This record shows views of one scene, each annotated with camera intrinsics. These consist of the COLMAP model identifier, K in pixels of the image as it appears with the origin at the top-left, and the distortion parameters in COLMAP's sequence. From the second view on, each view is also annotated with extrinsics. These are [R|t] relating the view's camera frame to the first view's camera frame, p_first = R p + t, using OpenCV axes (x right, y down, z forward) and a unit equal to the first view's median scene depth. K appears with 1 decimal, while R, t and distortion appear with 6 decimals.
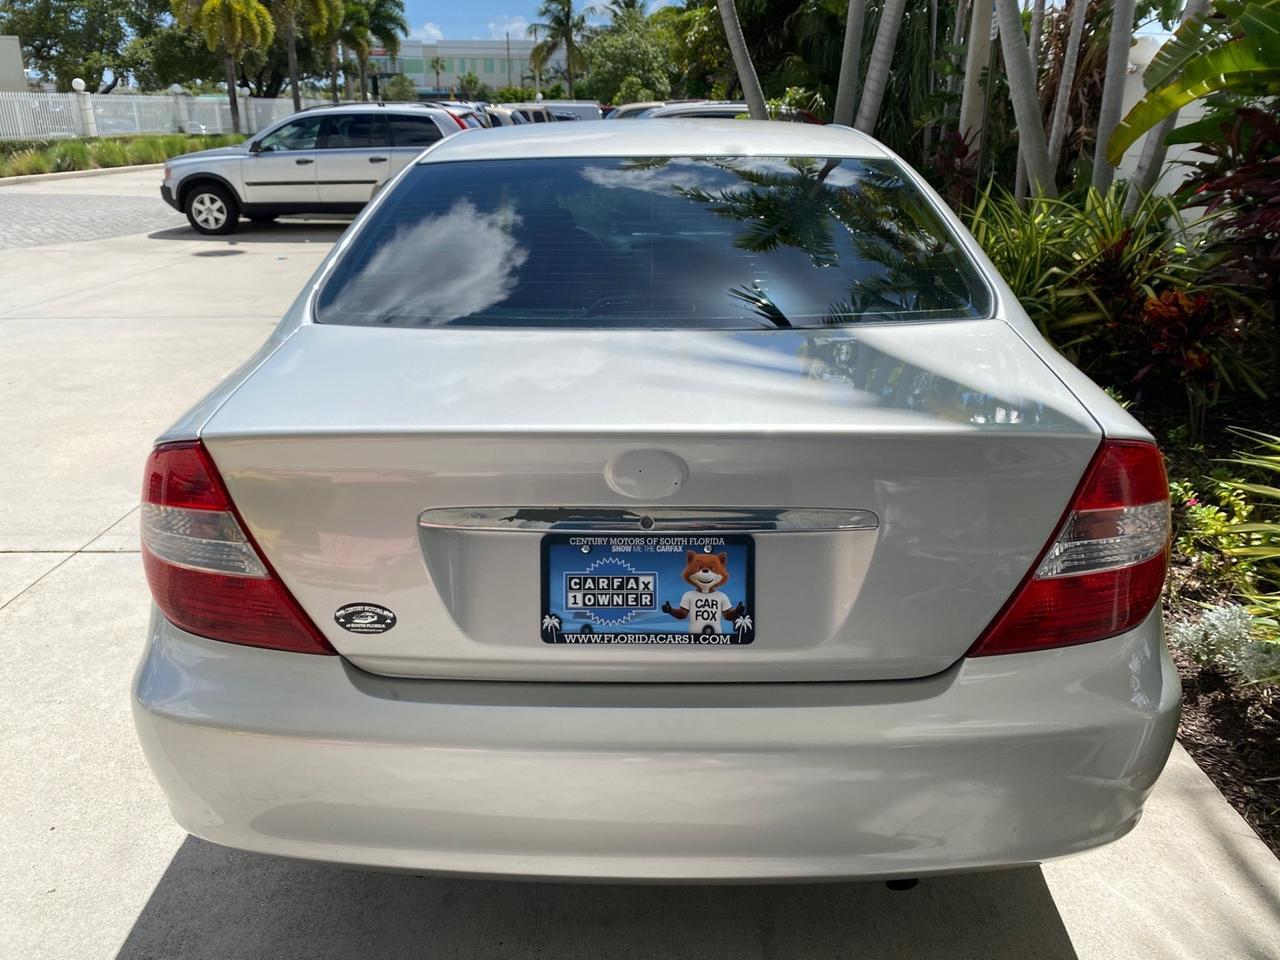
lens RADIAL K [[990.1, 0, 638.6], [0, 990.1, 463.5], [0, 0, 1]] dist [-0.002732, 0.007615]
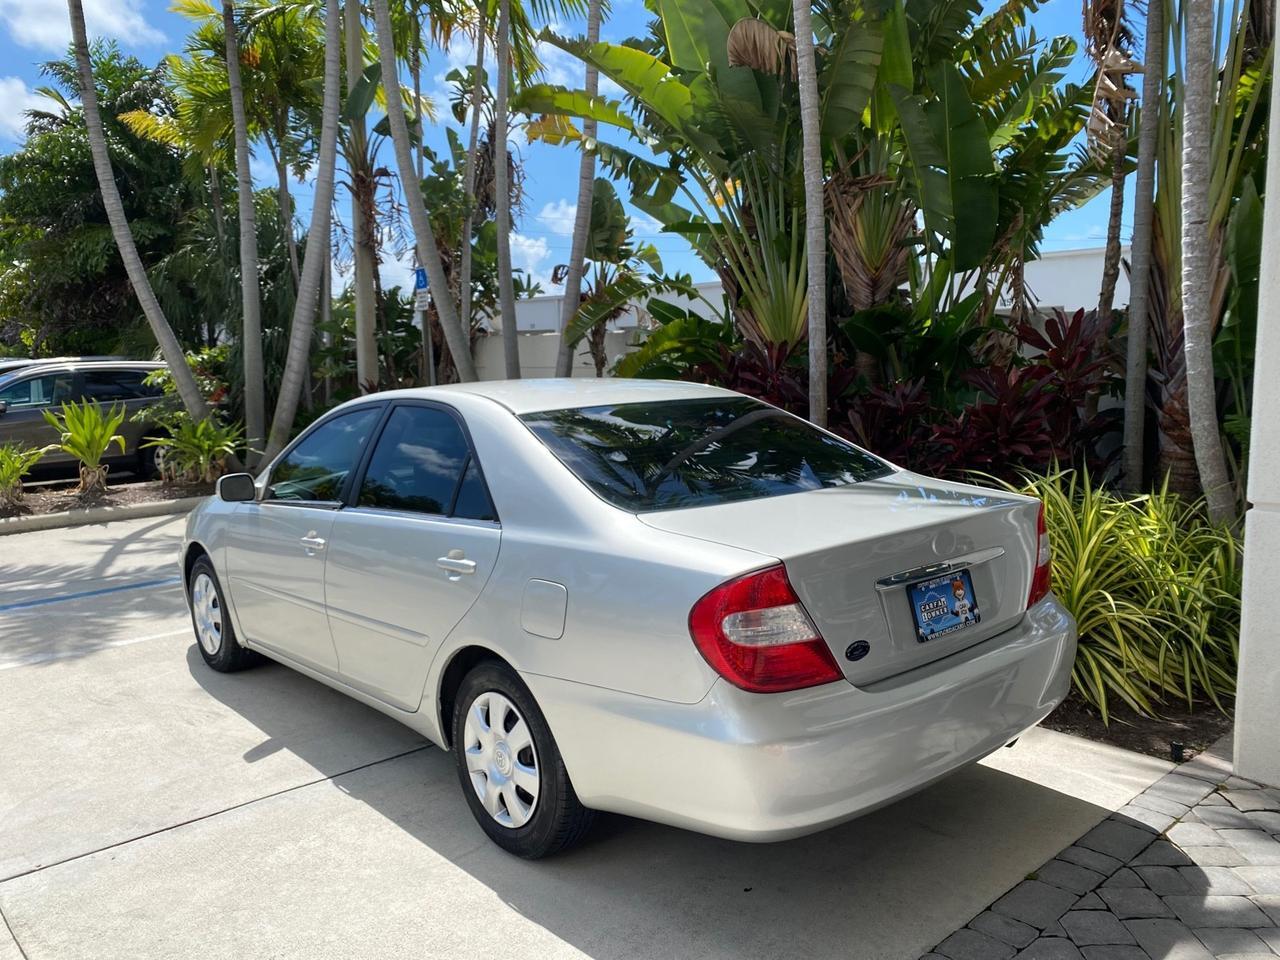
lens RADIAL K [[984.5, 0, 641.6], [0, 984.5, 465.0], [0, 0, 1]] dist [0.034479, -0.055763]
pose [[0.737969, -0.082163, 0.669814, -0.419465], [0.236936, 0.960918, -0.143174, -0.000327], [-0.631873, 0.264361, 0.728595, -0.029873]]
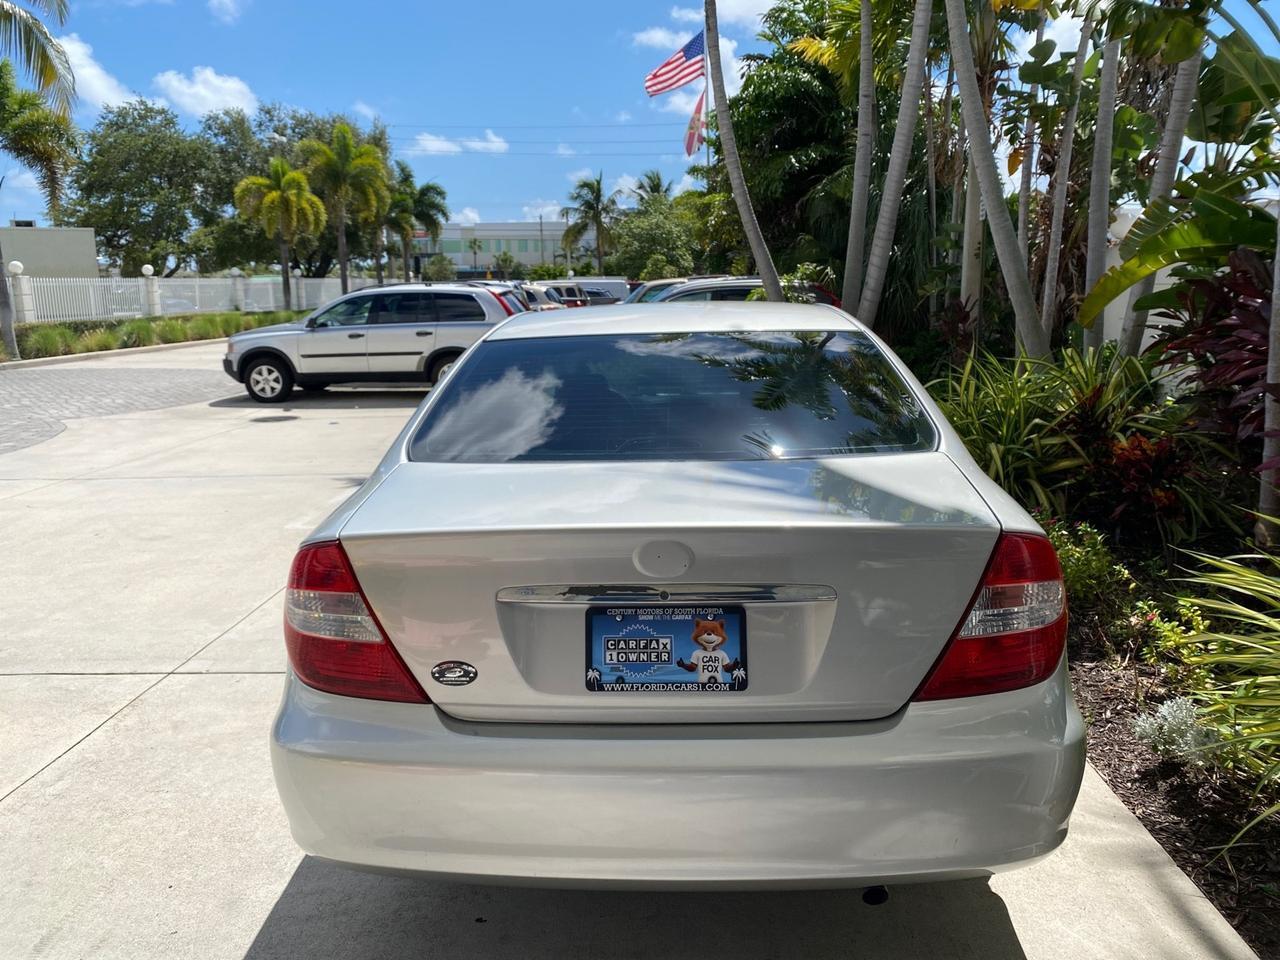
lens RADIAL K [[984.5, 0, 641.6], [0, 984.5, 465.0], [0, 0, 1]] dist [0.034479, -0.055763]
pose [[0.999602, -0.012231, -0.025423, 0.003161], [0.008018, 0.987141, -0.159650, 0.022922], [0.027049, 0.159382, 0.986846, -0.084591]]
